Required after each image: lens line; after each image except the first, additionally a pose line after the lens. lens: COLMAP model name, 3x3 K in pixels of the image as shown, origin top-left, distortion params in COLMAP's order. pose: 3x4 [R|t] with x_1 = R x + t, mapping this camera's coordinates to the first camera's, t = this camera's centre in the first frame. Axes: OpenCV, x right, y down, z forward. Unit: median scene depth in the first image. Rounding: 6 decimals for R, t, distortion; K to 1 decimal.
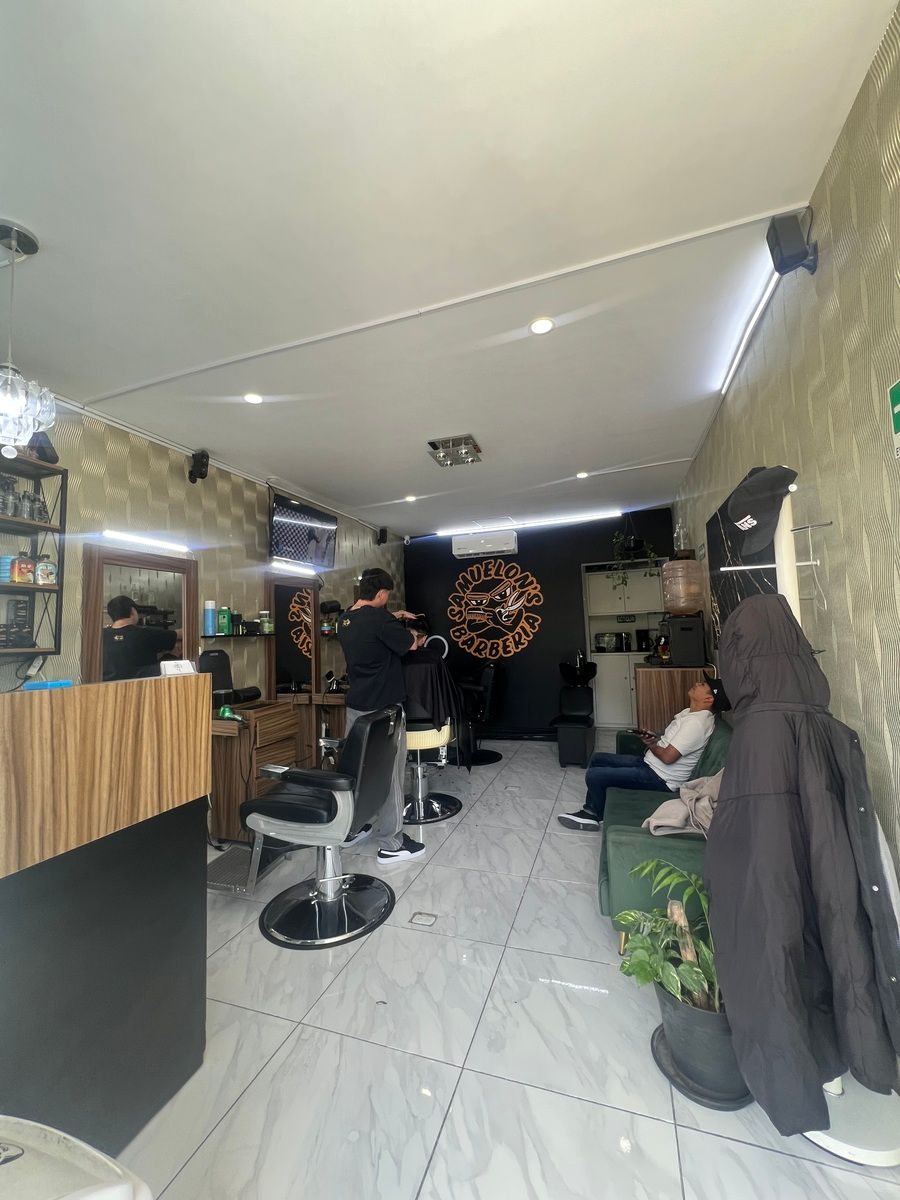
lens RADIAL K [[478.8, 0, 449.6], [0, 478.8, 602.1], [0, 0, 1]] dist [0.000127, 0.000005]
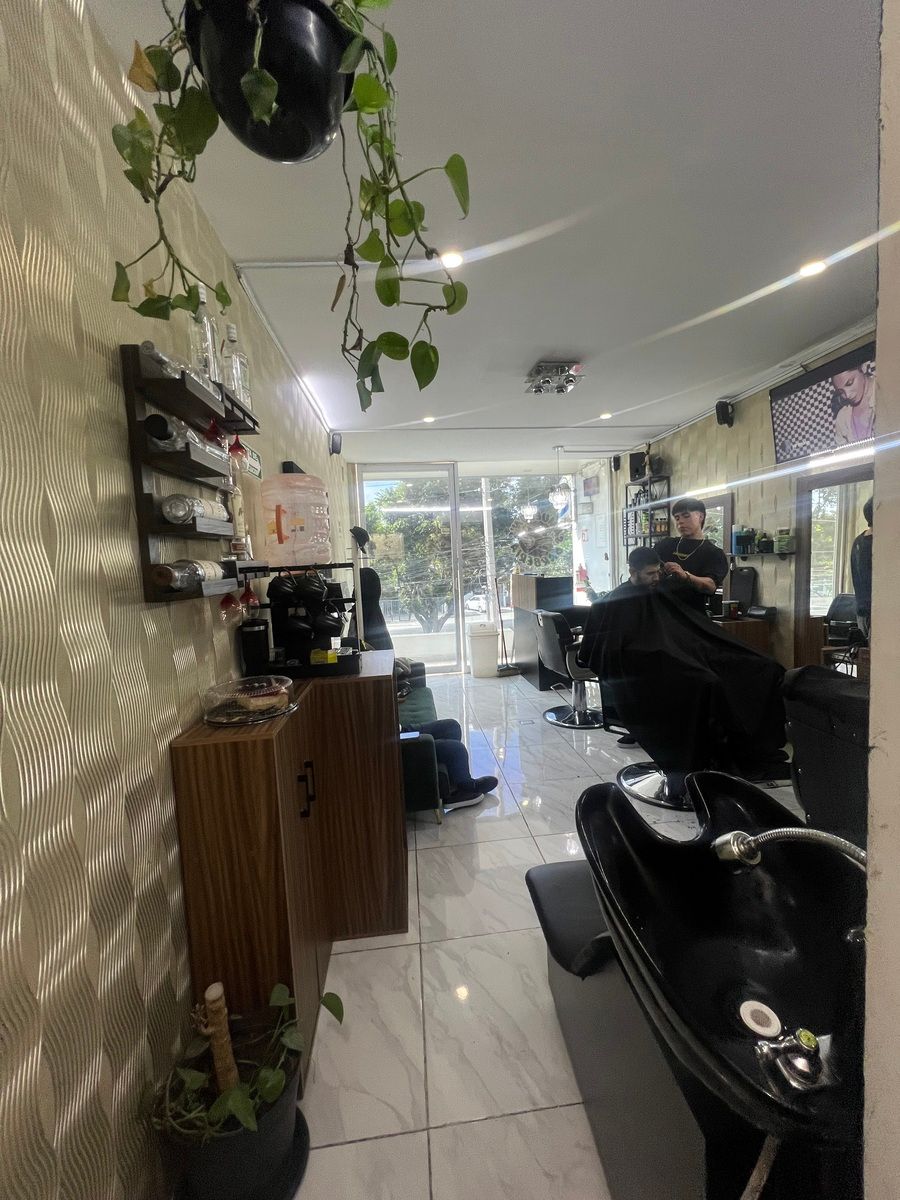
lens RADIAL K [[478.8, 0, 455.3], [0, 478.8, 598.3], [0, 0, 1]] dist [0.000127, 0.000005]
pose [[-0.911234, 0.102639, -0.398896, 0.503081], [0.091885, 0.994705, 0.046042, 0.049534], [0.401509, 0.005303, -0.915840, 1.483464]]
